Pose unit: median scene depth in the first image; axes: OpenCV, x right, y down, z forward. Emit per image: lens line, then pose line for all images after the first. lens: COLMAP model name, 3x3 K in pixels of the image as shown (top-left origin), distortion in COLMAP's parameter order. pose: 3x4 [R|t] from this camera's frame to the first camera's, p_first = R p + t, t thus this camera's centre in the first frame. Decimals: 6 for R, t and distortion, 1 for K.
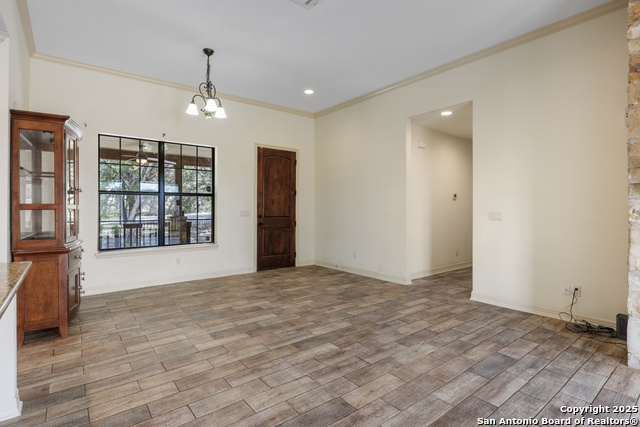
lens RADIAL K [[322.0, 0, 317.3], [0, 322.0, 204.8], [0, 0, 1]] dist [-0.009474, 0.000538]
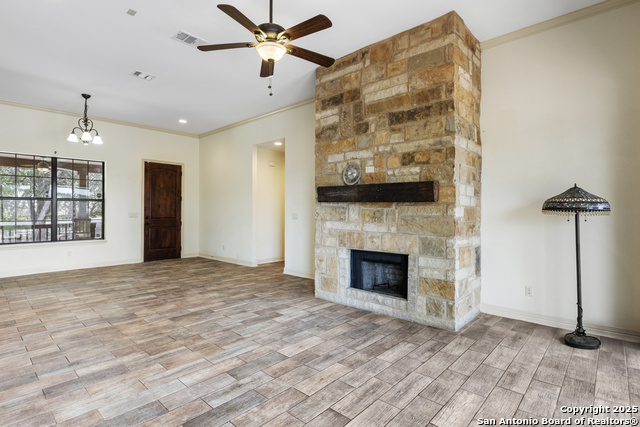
lens RADIAL K [[322.0, 0, 316.5], [0, 322.0, 209.5], [0, 0, 1]] dist [-0.009474, 0.000538]
pose [[0.986321, 0.002943, 0.164810, 0.445887], [-0.003855, 0.999979, 0.005213, -0.007090], [-0.164792, -0.005777, 0.986311, -0.556279]]
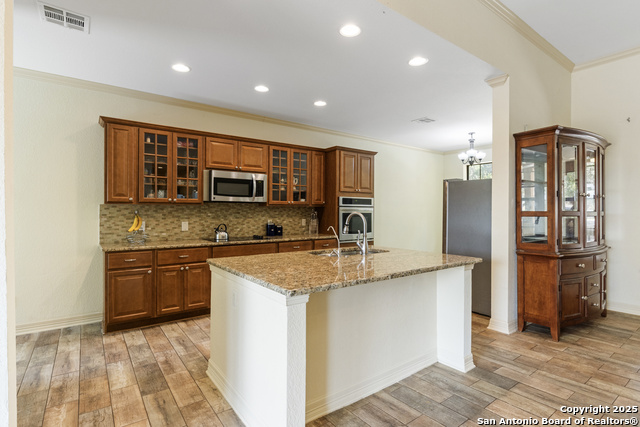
lens RADIAL K [[322.0, 0, 325.9], [0, 322.0, 211.3], [0, 0, 1]] dist [-0.009474, 0.000538]
pose [[-0.014817, 0.003366, -0.999885, 0.210184], [0.010172, 0.999943, 0.003215, -0.011333], [0.999838, -0.010123, -0.014850, 0.228114]]
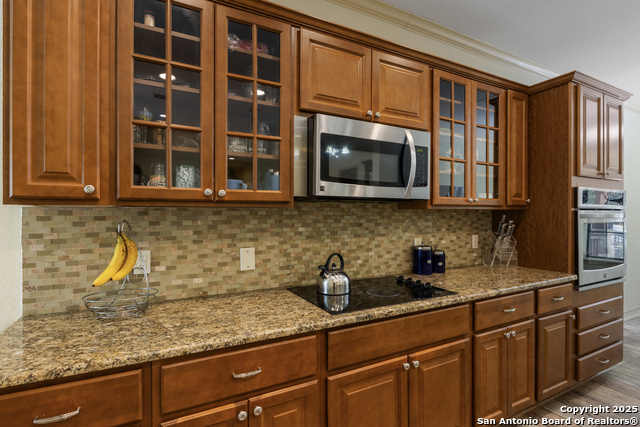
lens RADIAL K [[322.0, 0, 329.4], [0, 322.0, 213.7], [0, 0, 1]] dist [-0.009474, 0.000538]
pose [[-0.165807, -0.002359, -0.986155, -0.487310], [0.015658, 0.999865, -0.005024, -0.022269], [0.986034, -0.016275, -0.165748, -0.096490]]
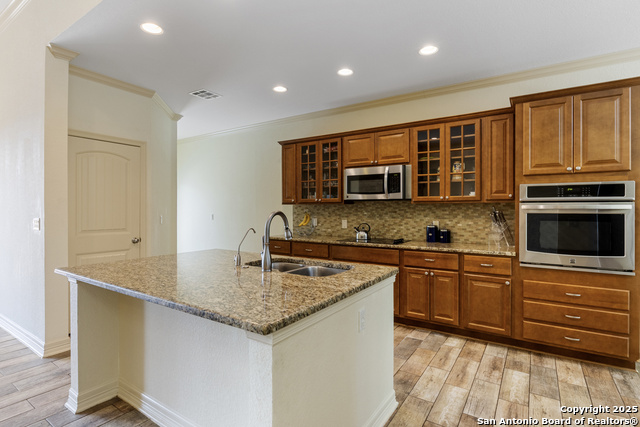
lens RADIAL K [[322.0, 0, 322.4], [0, 322.0, 209.1], [0, 0, 1]] dist [-0.009474, 0.000538]
pose [[-0.946924, 0.001989, -0.321450, -0.459705], [0.005806, 0.999924, -0.010914, -0.003603], [0.321404, -0.012201, -0.946864, 0.848363]]
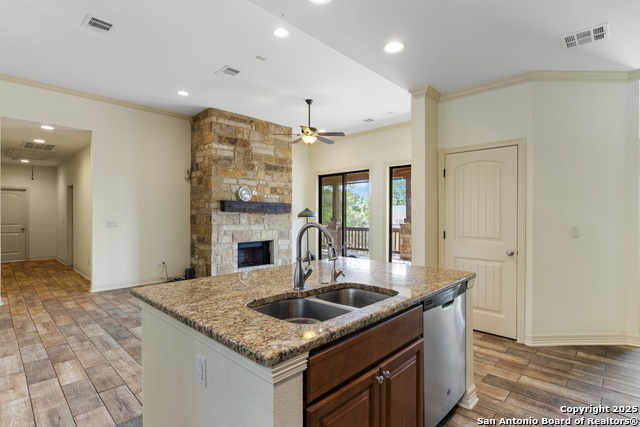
lens RADIAL K [[322.0, 0, 327.6], [0, 322.0, 216.0], [0, 0, 1]] dist [-0.009474, 0.000538]
pose [[-0.156263, -0.006218, 0.987696, -1.028858], [-0.012289, 0.999915, 0.004351, -0.019110], [-0.987639, -0.011458, -0.156326, 0.343054]]
